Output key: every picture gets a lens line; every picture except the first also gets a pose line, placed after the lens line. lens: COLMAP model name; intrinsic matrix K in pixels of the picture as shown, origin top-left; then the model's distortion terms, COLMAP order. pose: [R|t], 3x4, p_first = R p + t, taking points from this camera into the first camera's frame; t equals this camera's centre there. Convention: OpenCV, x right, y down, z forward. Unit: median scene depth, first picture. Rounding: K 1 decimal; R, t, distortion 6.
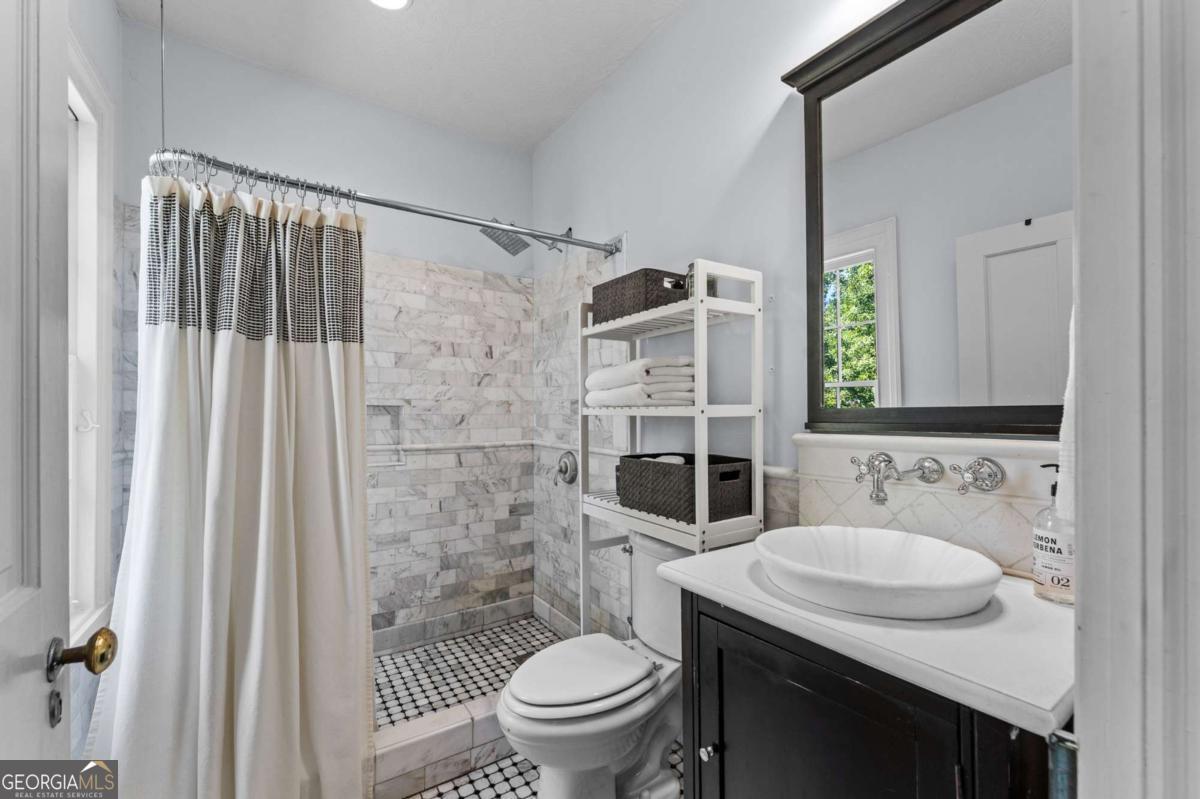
lens RADIAL K [[489.2, 0, 600.5], [0, 489.2, 404.2], [0, 0, 1]] dist [0.000715, -0.000232]
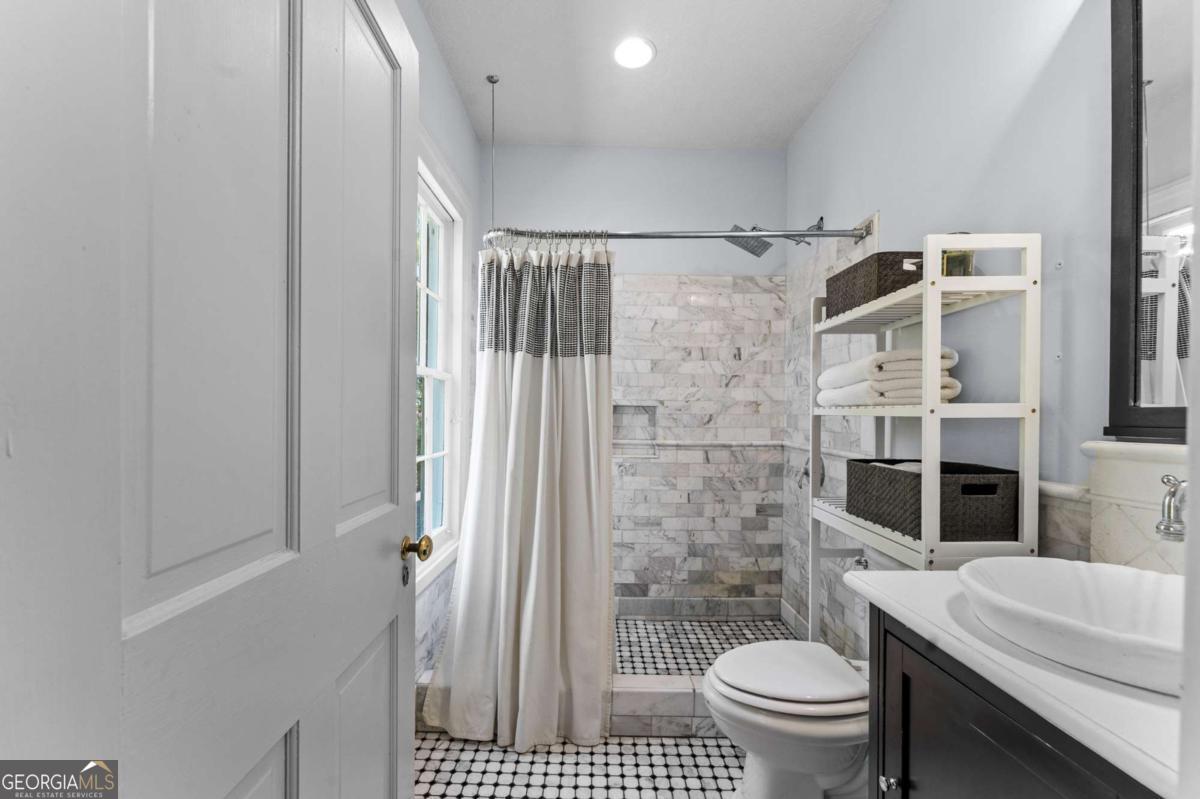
lens RADIAL K [[489.2, 0, 600.5], [0, 489.2, 404.2], [0, 0, 1]] dist [0.000715, -0.000232]
pose [[0.837573, -0.004134, -0.546309, 0.109798], [0.002897, 0.999991, -0.003125, 0.001989], [0.546317, 0.001035, 0.837578, -0.024714]]
